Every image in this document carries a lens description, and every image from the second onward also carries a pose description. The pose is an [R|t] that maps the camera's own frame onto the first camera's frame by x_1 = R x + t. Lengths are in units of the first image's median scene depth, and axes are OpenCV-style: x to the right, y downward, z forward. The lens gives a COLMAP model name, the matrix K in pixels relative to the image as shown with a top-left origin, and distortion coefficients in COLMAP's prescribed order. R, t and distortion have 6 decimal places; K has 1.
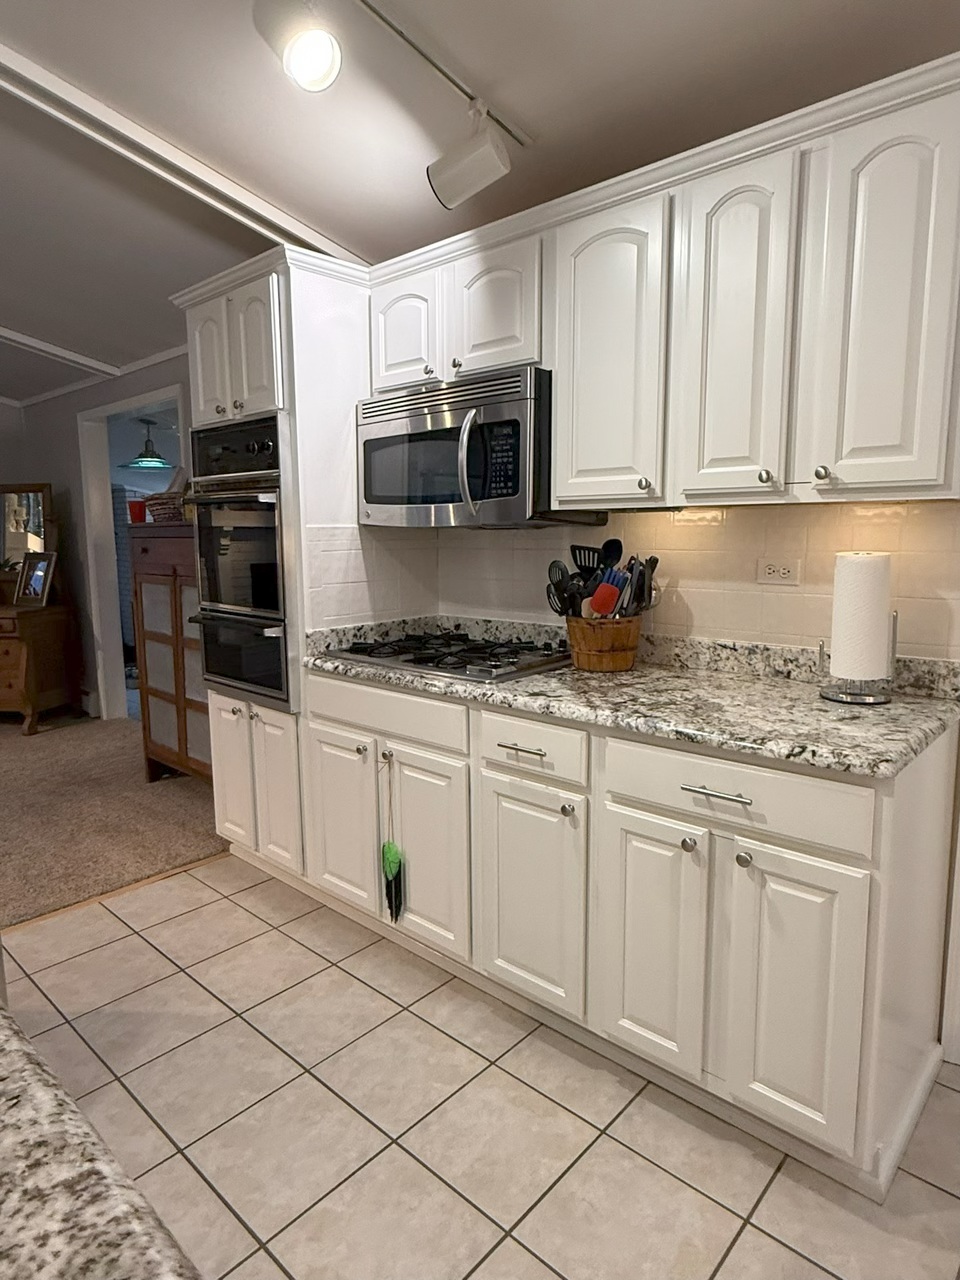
lens RADIAL K [[758.6, 0, 478.5], [0, 758.6, 640.8], [0, 0, 1]] dist [0.001511, -0.000868]
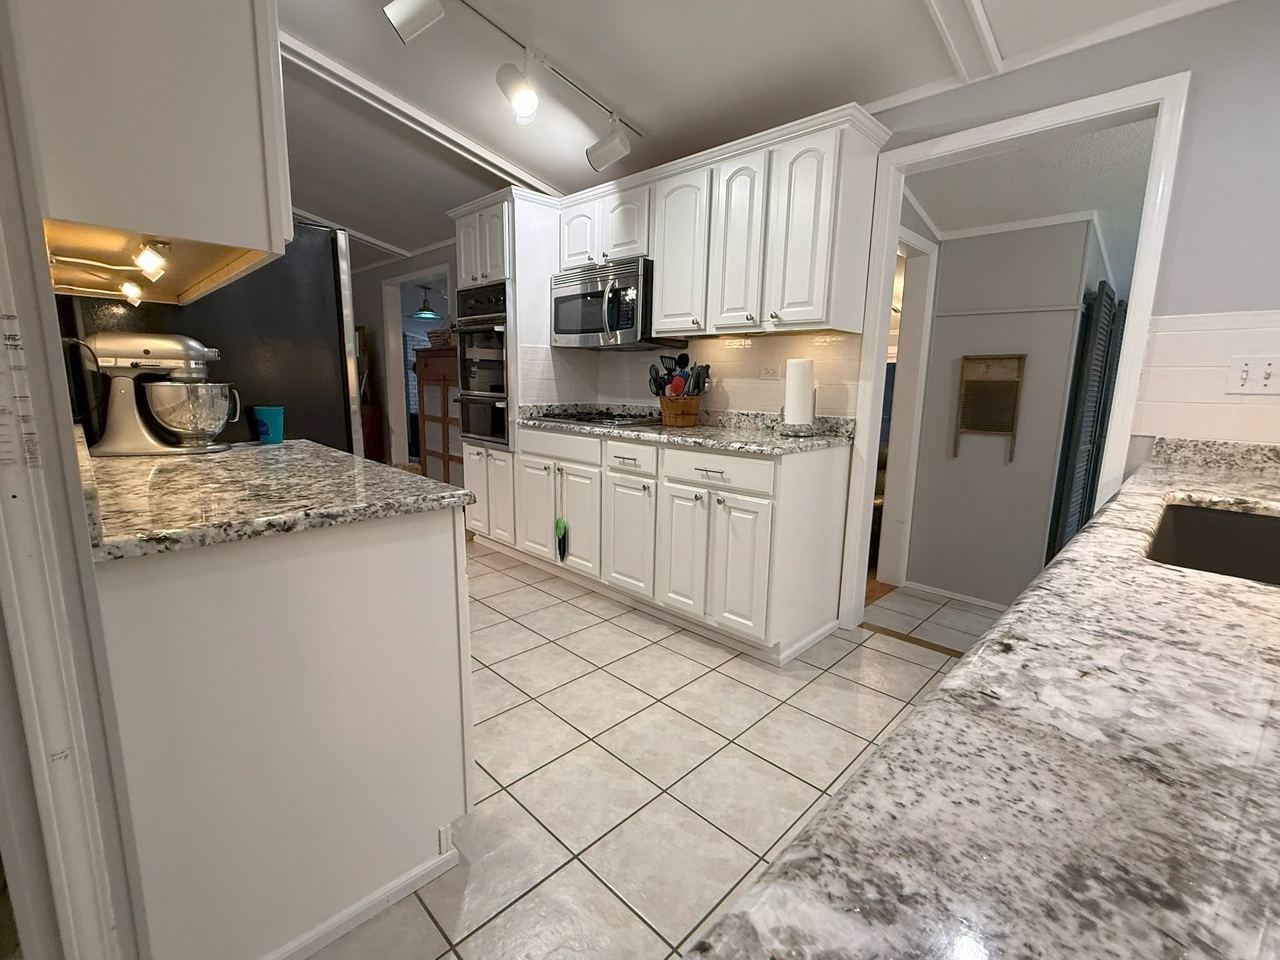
lens RADIAL K [[560.8, 0, 640.0], [0, 560.8, 480.0], [0, 0, 1]] dist [0.000150, 0.000070]
pose [[0.998995, 0.033958, -0.029263, 0.111568], [-0.032900, 0.998814, 0.035902, 0.118253], [0.030447, -0.034903, 0.998927, -0.347668]]
